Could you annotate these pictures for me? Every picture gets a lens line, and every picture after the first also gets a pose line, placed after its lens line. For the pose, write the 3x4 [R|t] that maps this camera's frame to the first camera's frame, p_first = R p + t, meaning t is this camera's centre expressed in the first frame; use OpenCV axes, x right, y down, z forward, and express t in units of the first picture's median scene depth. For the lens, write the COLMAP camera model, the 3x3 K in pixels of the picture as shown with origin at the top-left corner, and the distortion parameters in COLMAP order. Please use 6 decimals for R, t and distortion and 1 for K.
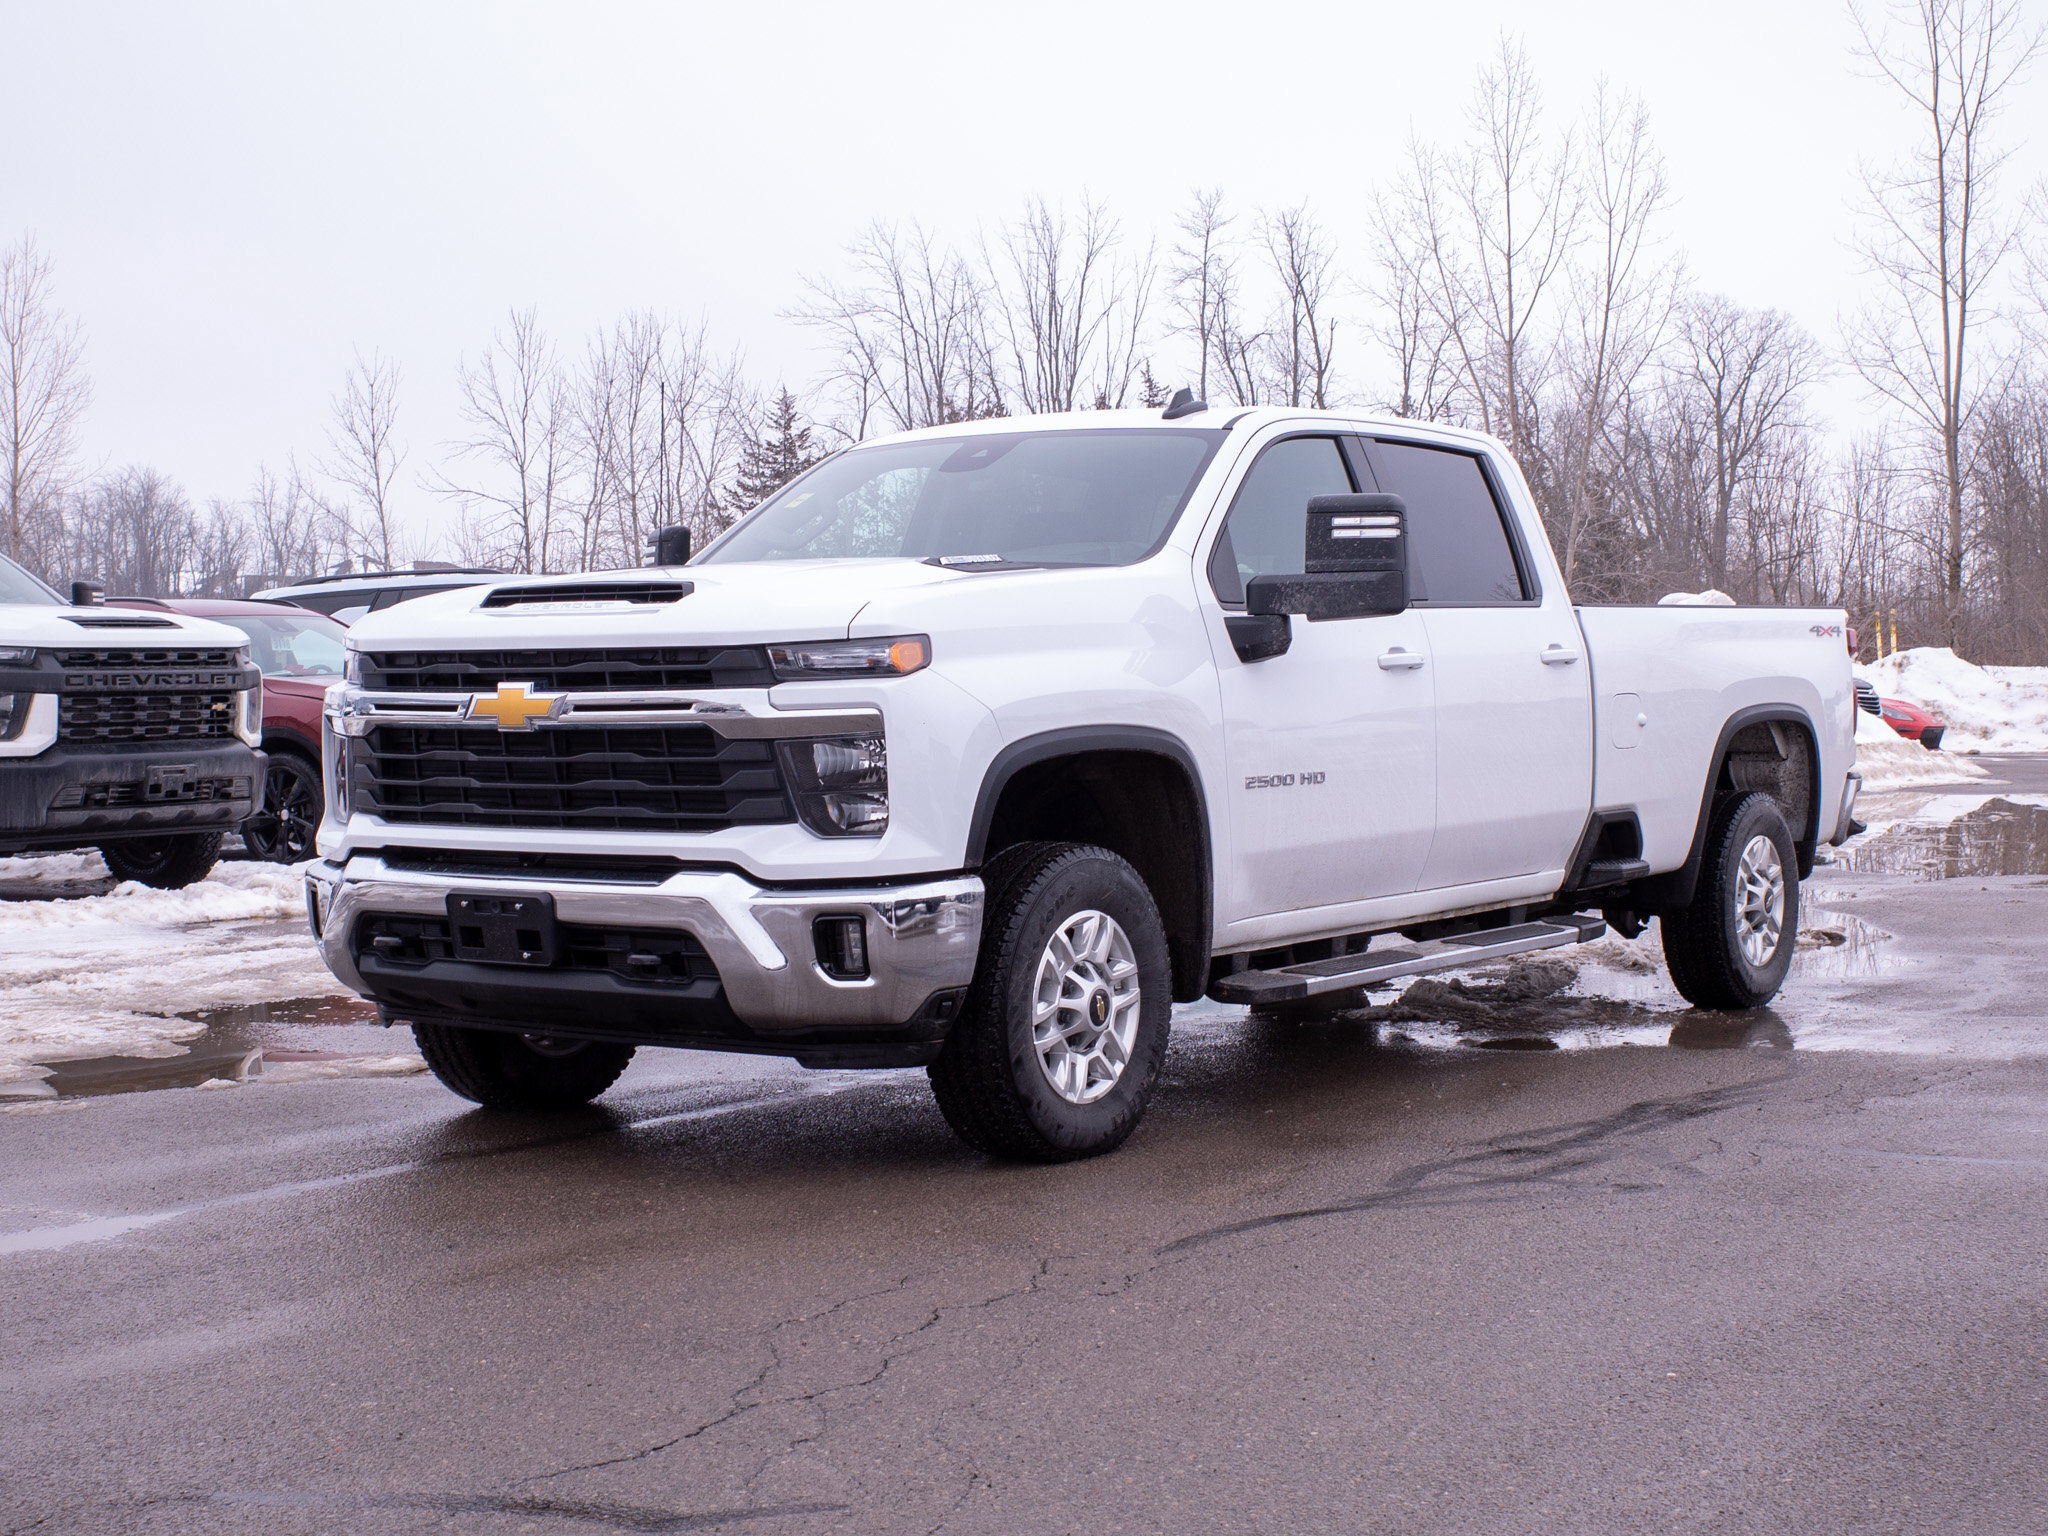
lens RADIAL K [[3124.6, 0, 923.5], [0, 3124.6, 748.5], [0, 0, 1]] dist [-0.075506, 0.000000]
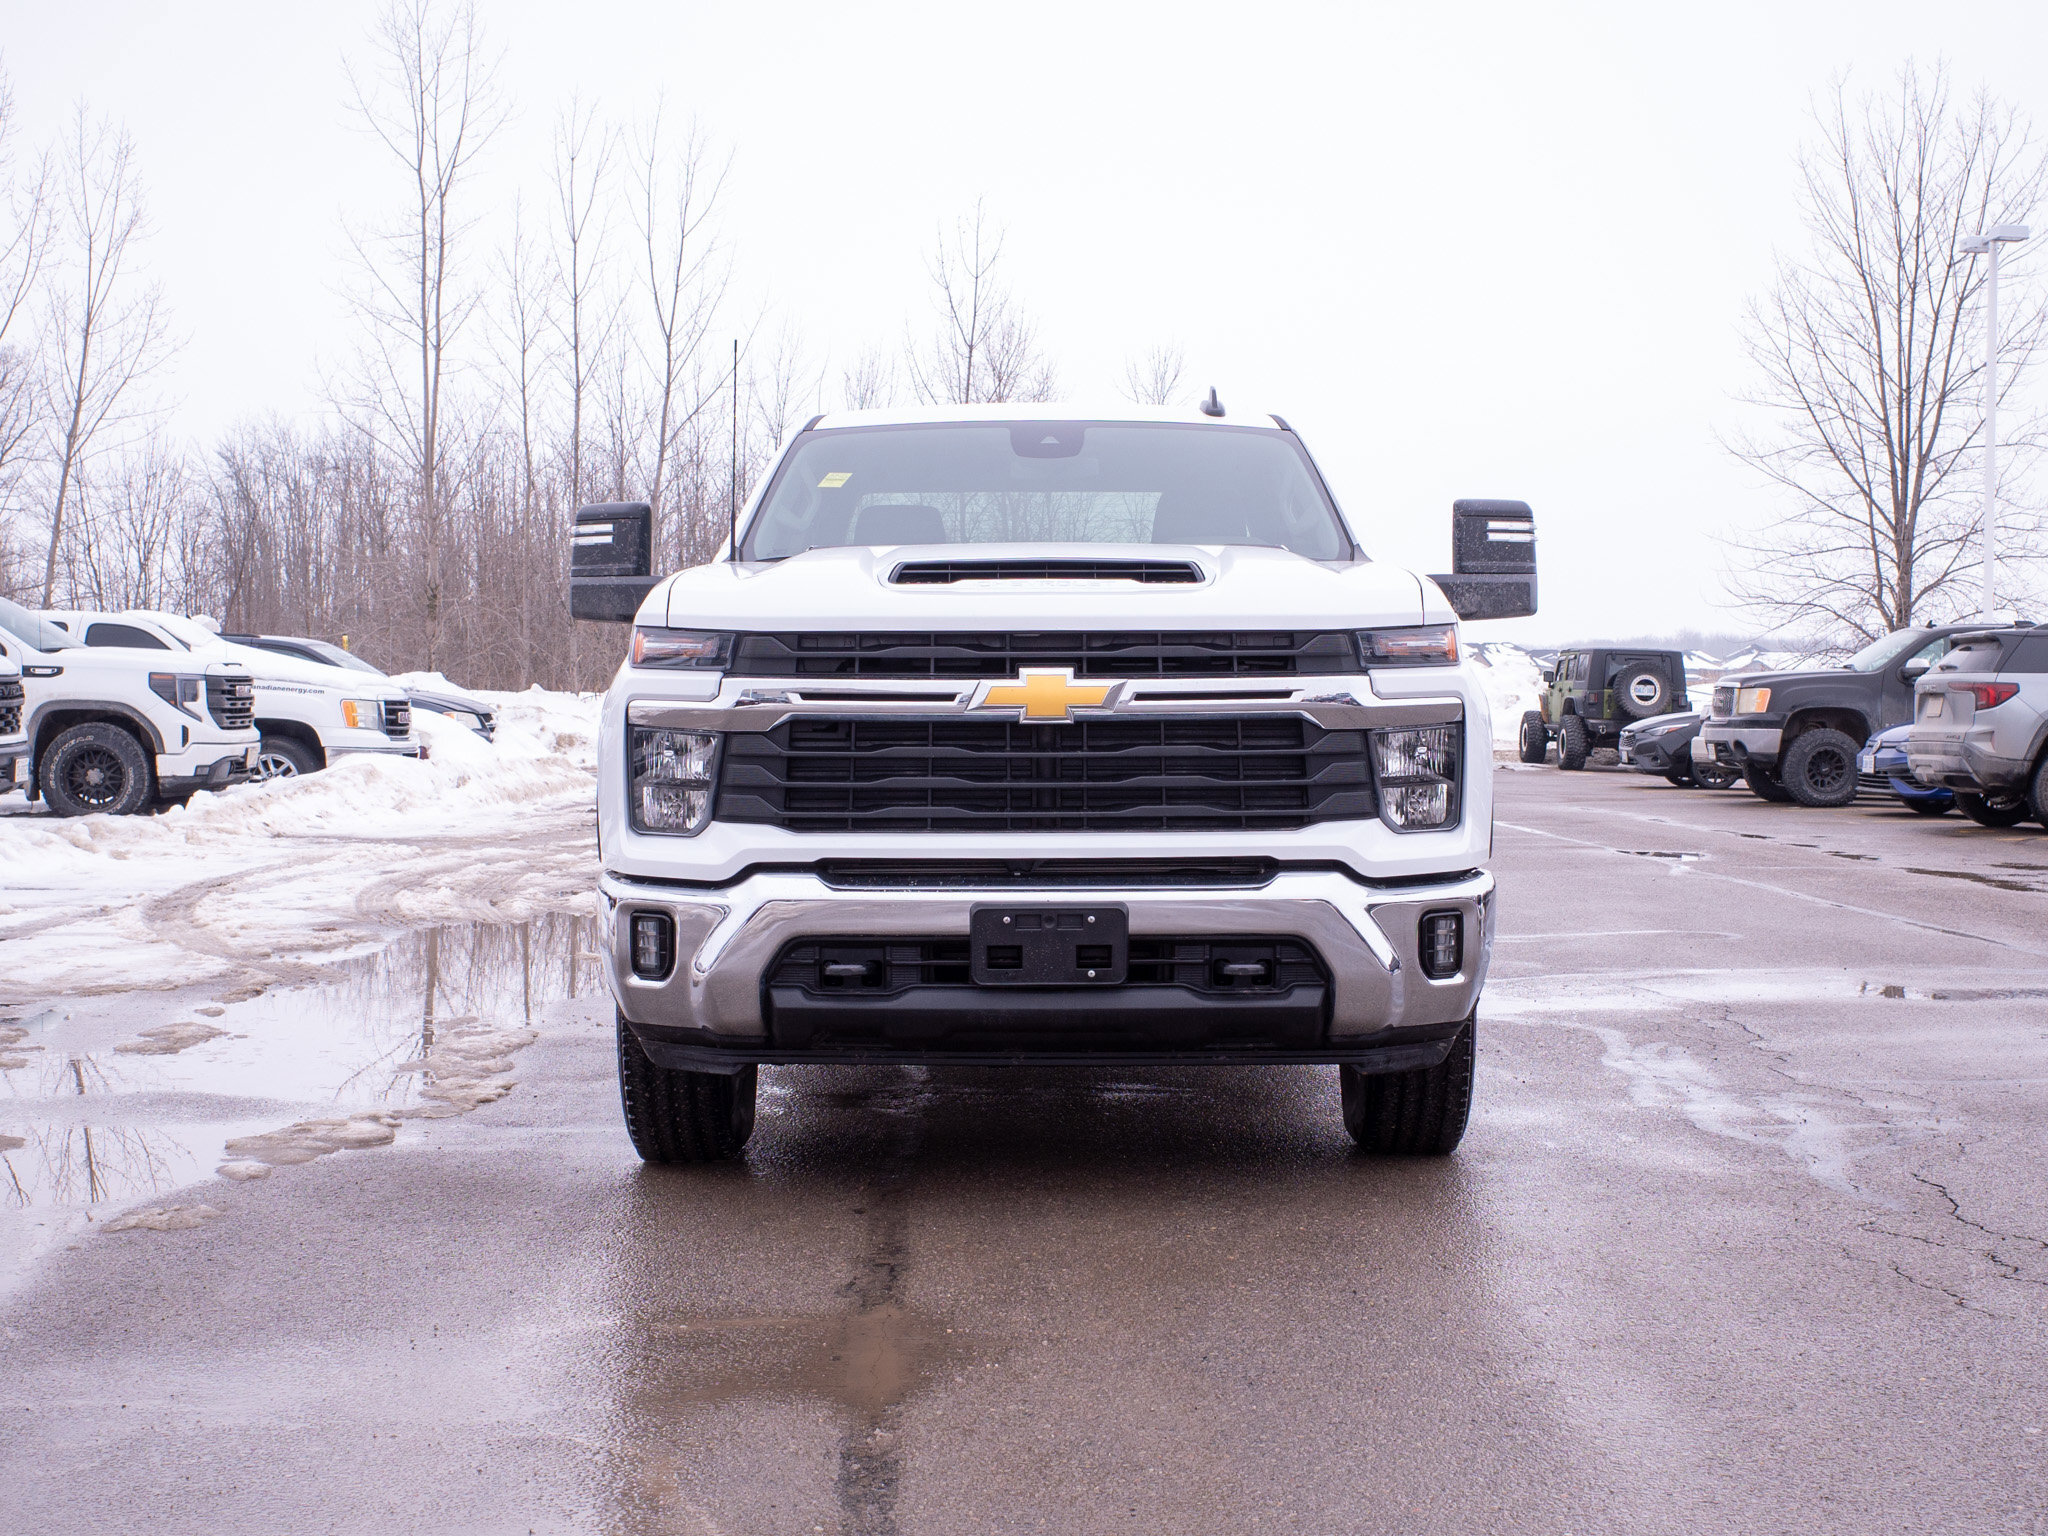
lens RADIAL K [[2920.6, 0, 1041.6], [0, 2920.6, 766.9], [0, 0, 1]] dist [0.014035, 0.000000]
pose [[0.802971, -0.009279, 0.595946, -0.102332], [0.010166, 0.999947, 0.001873, 0.000887], [-0.595931, 0.004554, 0.803023, 0.054206]]
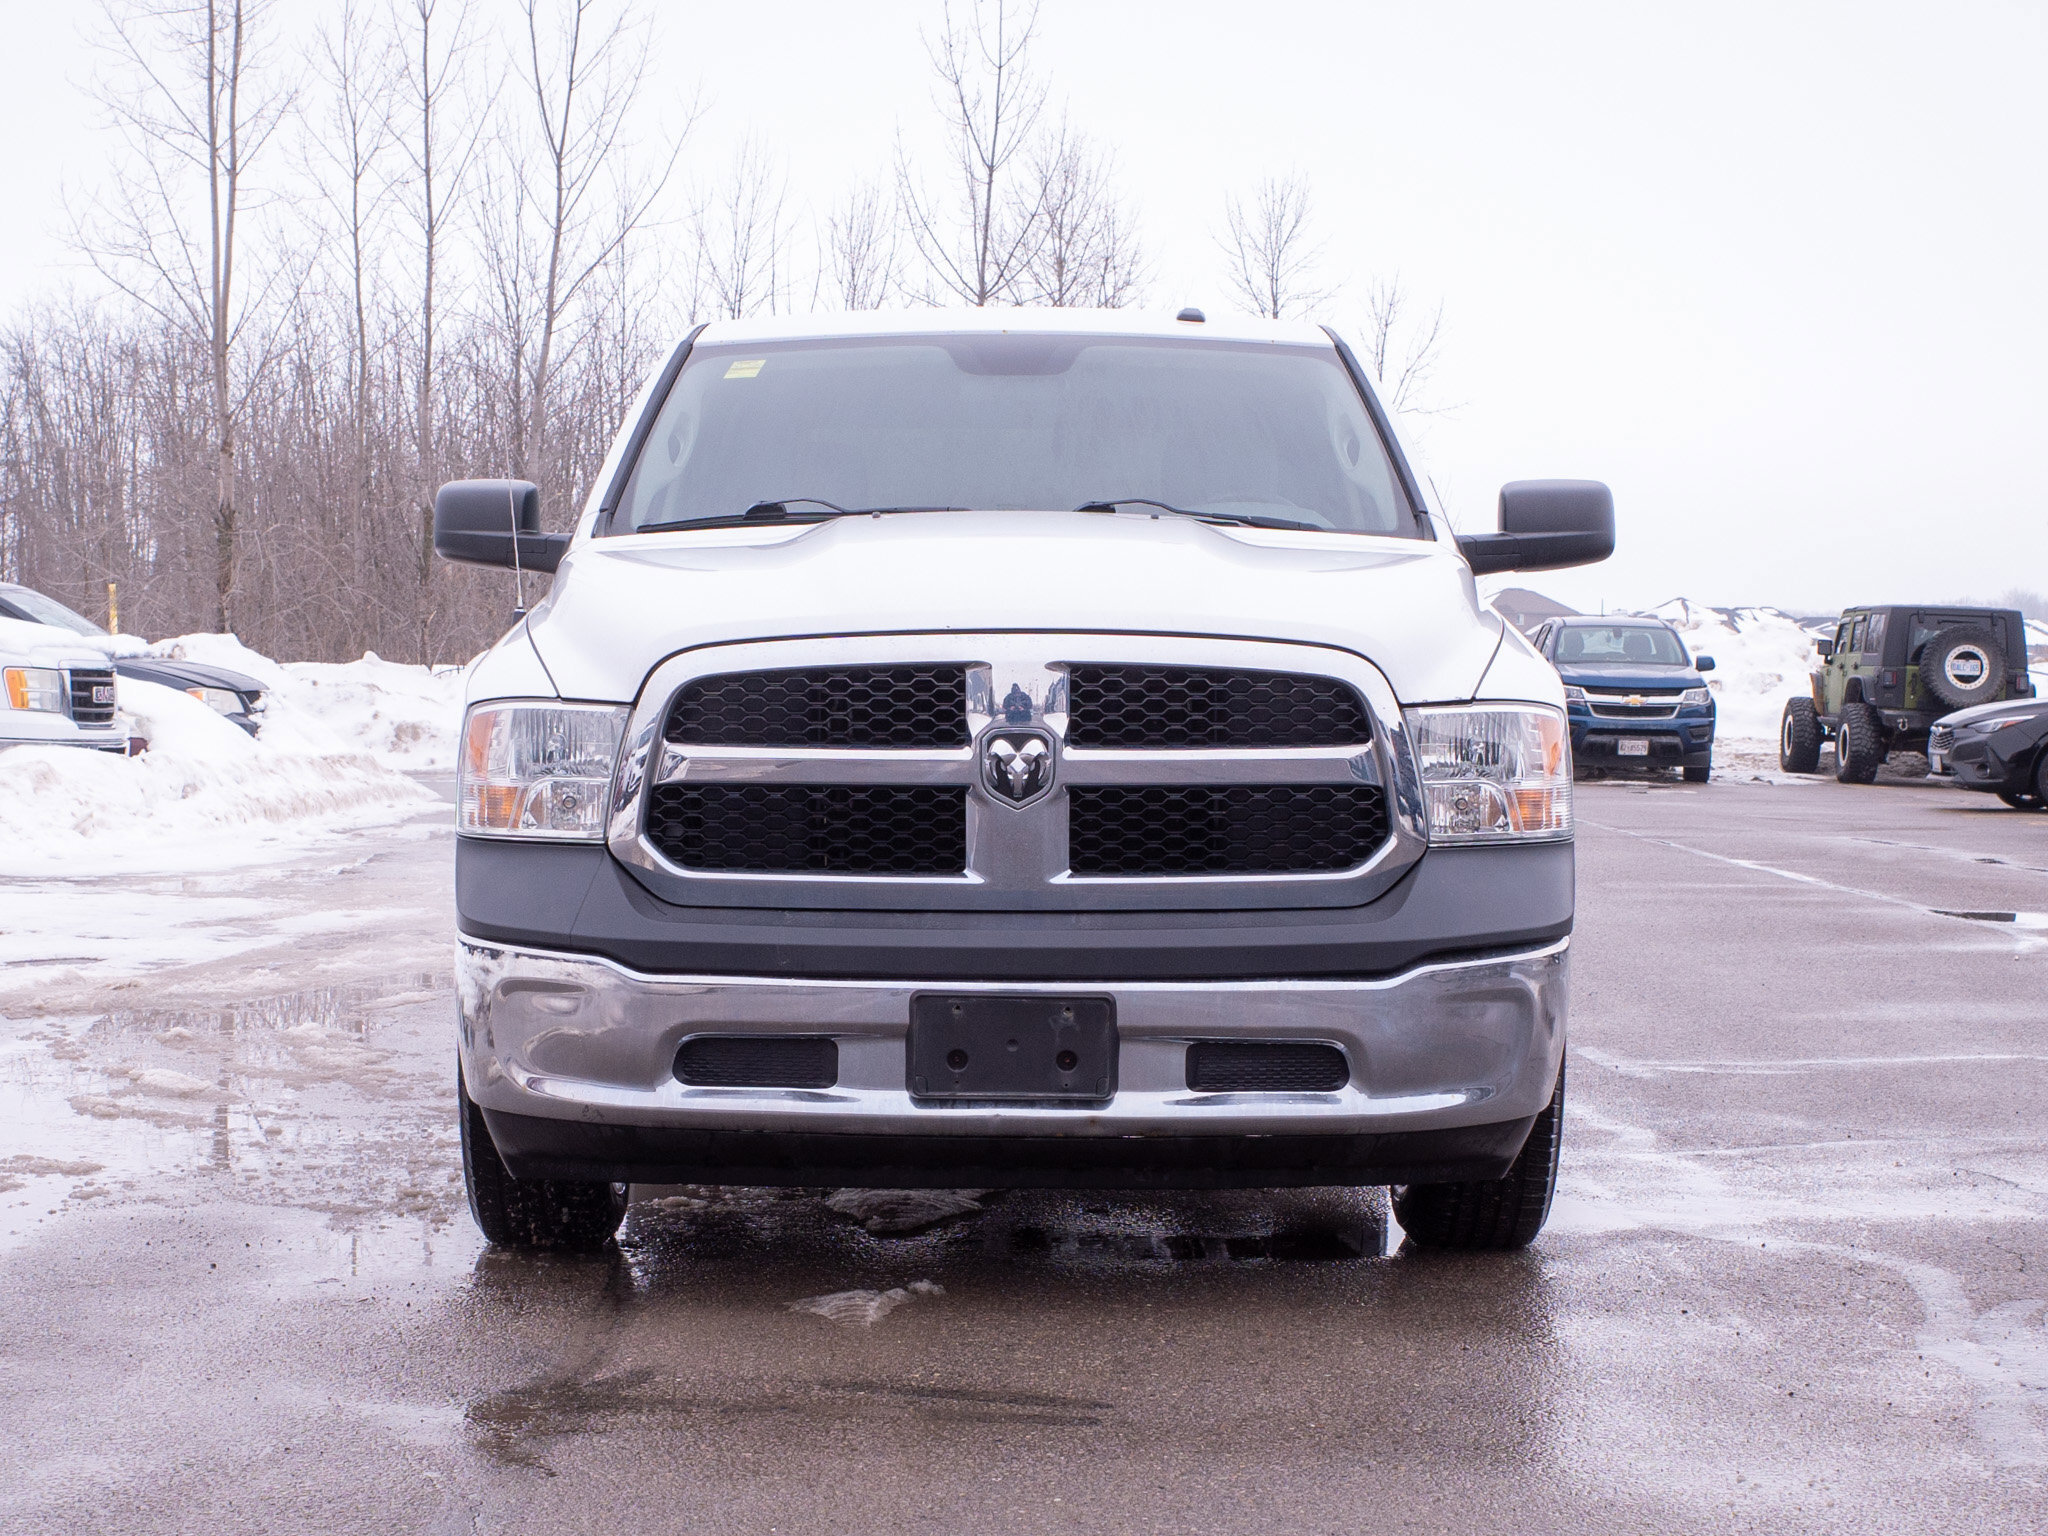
lens RADIAL K [[3928.5, 0, 894.6], [0, 3928.5, 962.2], [0, 0, 1]] dist [0.010918, 0.000000]
pose [[0.837132, -0.030435, 0.546153, -0.059373], [0.004287, 0.998785, 0.049087, 0.001328], [-0.546983, -0.038751, 0.836246, 0.095198]]
